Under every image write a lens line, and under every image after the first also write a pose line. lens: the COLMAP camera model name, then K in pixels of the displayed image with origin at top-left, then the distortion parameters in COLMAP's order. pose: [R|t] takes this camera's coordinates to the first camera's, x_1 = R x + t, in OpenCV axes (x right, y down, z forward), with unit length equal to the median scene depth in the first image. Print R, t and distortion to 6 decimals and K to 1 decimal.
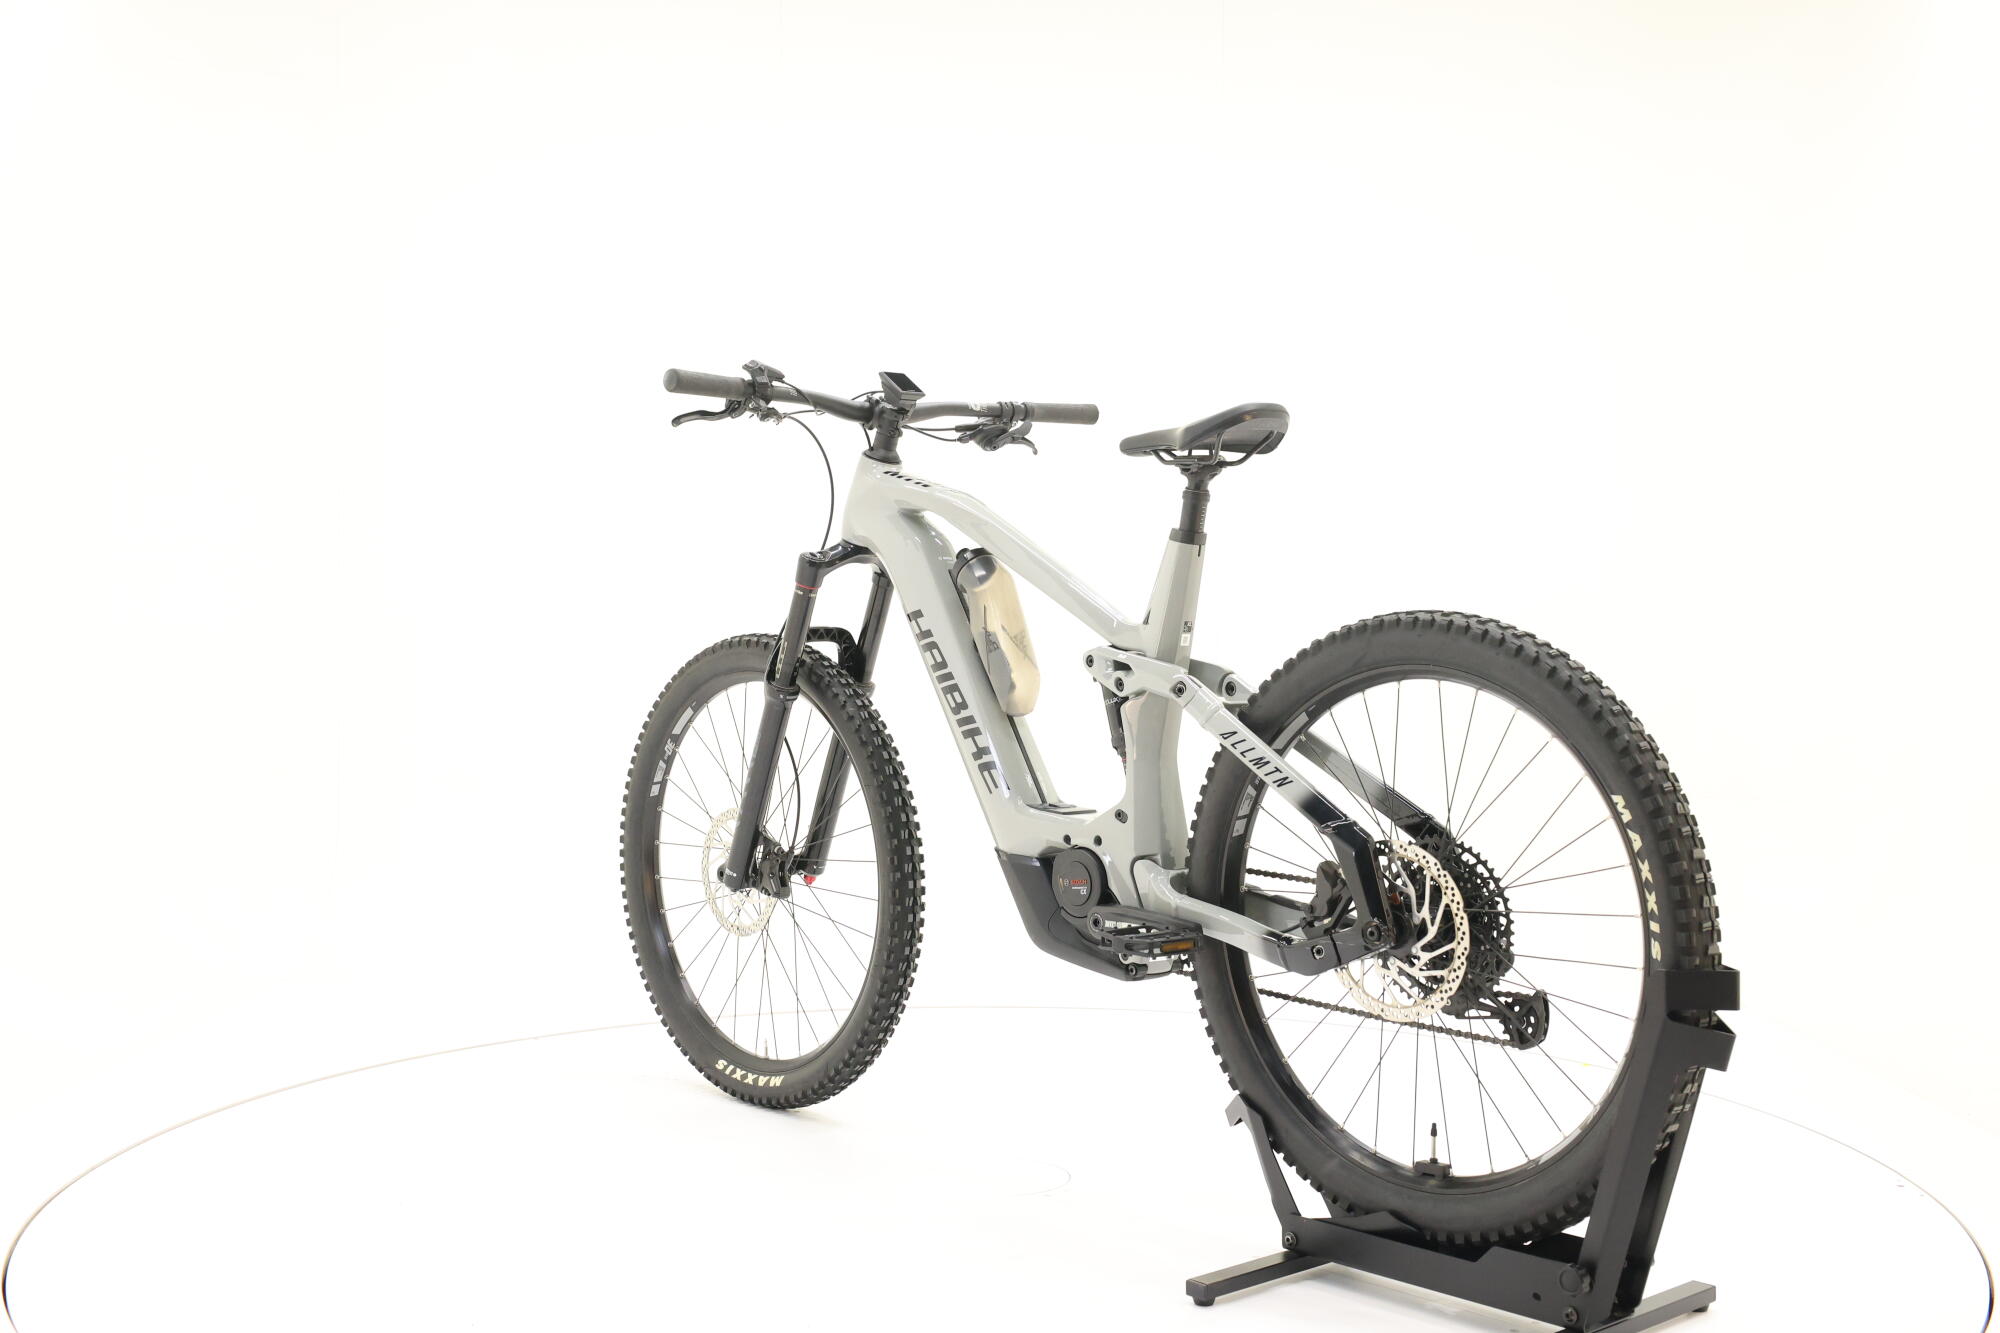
lens RADIAL K [[2155.2, 0, 998.5], [0, 2155.2, 656.8], [0, 0, 1]] dist [-0.018576, 0.000000]
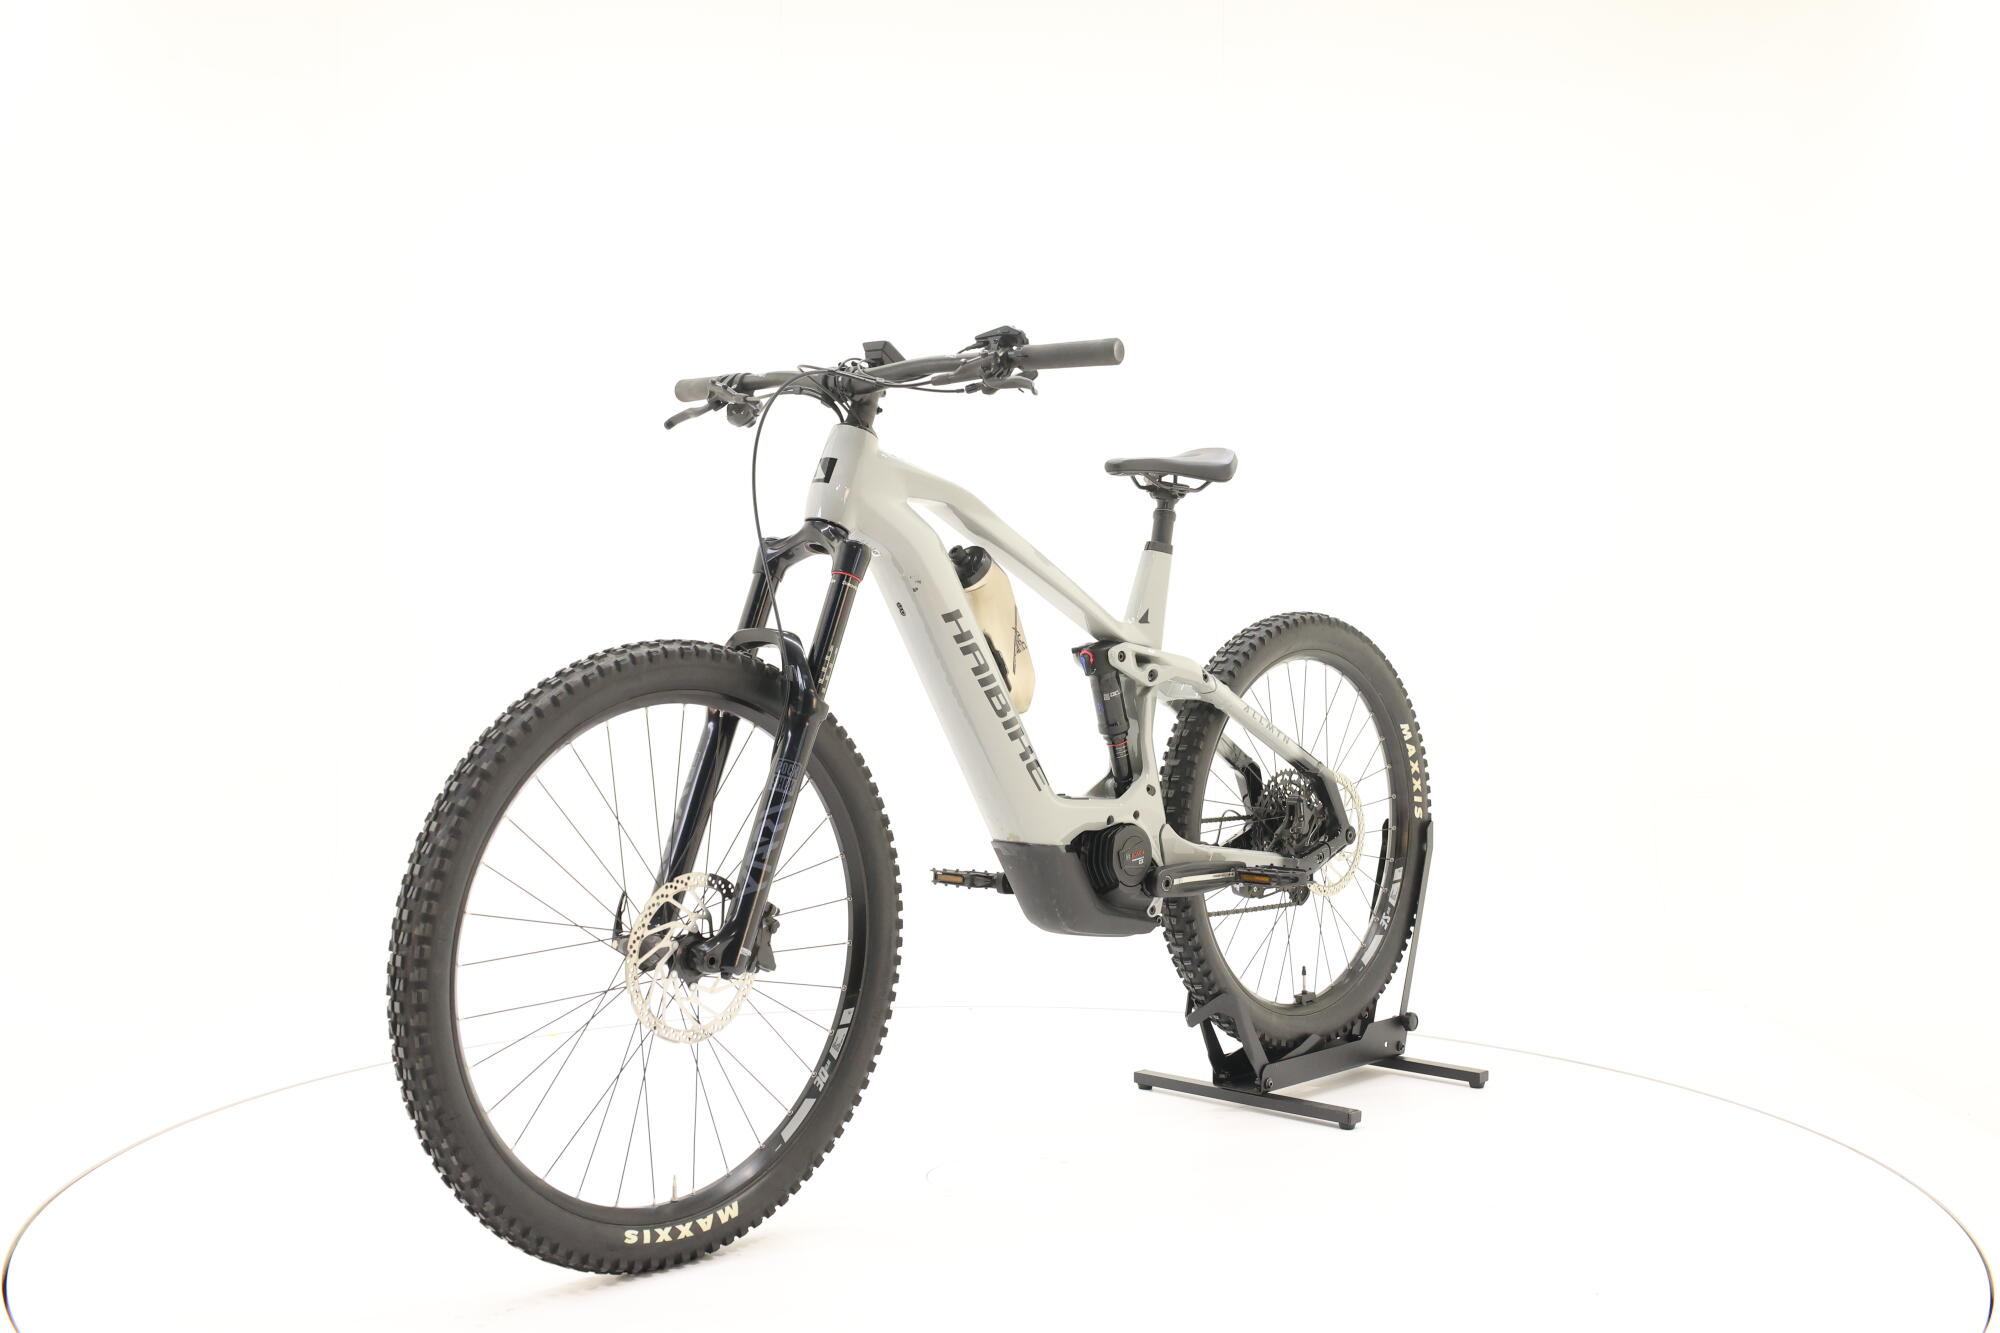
lens RADIAL K [[2155.2, 0, 1001.8], [0, 2155.2, 678.1], [0, 0, 1]] dist [-0.018576, 0.000000]
pose [[-0.094183, -0.033368, 0.994996, -1.089309], [0.015568, 0.999267, 0.034984, -0.027521], [-0.995433, 0.018785, -0.093594, 1.198287]]
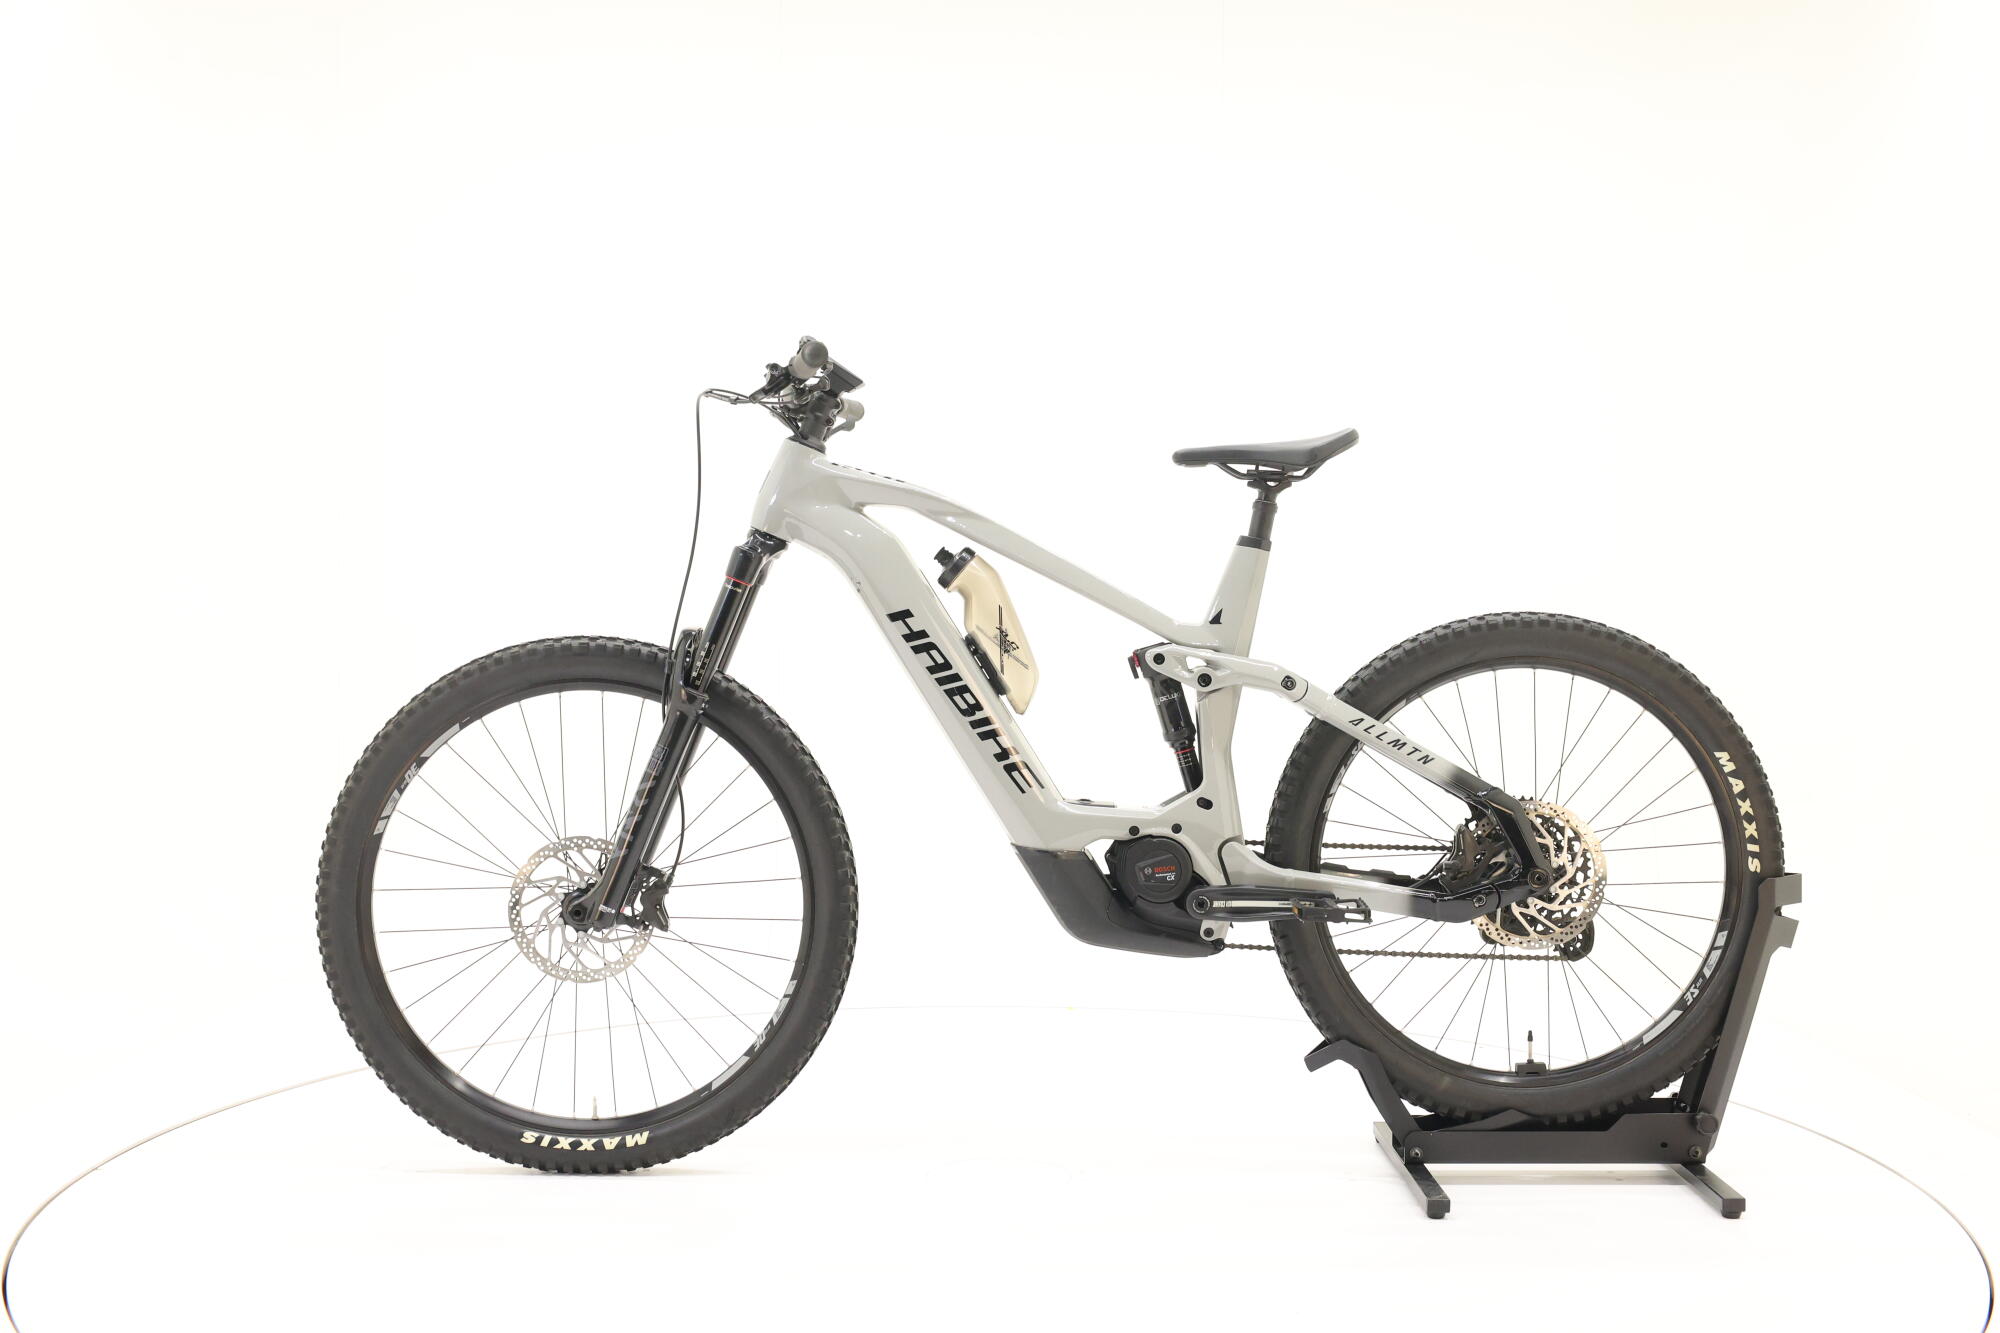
lens RADIAL K [[2155.2, 0, 1000.5], [0, 2155.2, 655.5], [0, 0, 1]] dist [-0.018576, 0.000000]
pose [[0.672788, -0.018752, 0.739597, -0.809544], [0.013361, 0.999824, 0.013196, -0.015142], [-0.739714, 0.001004, 0.672920, 0.358658]]
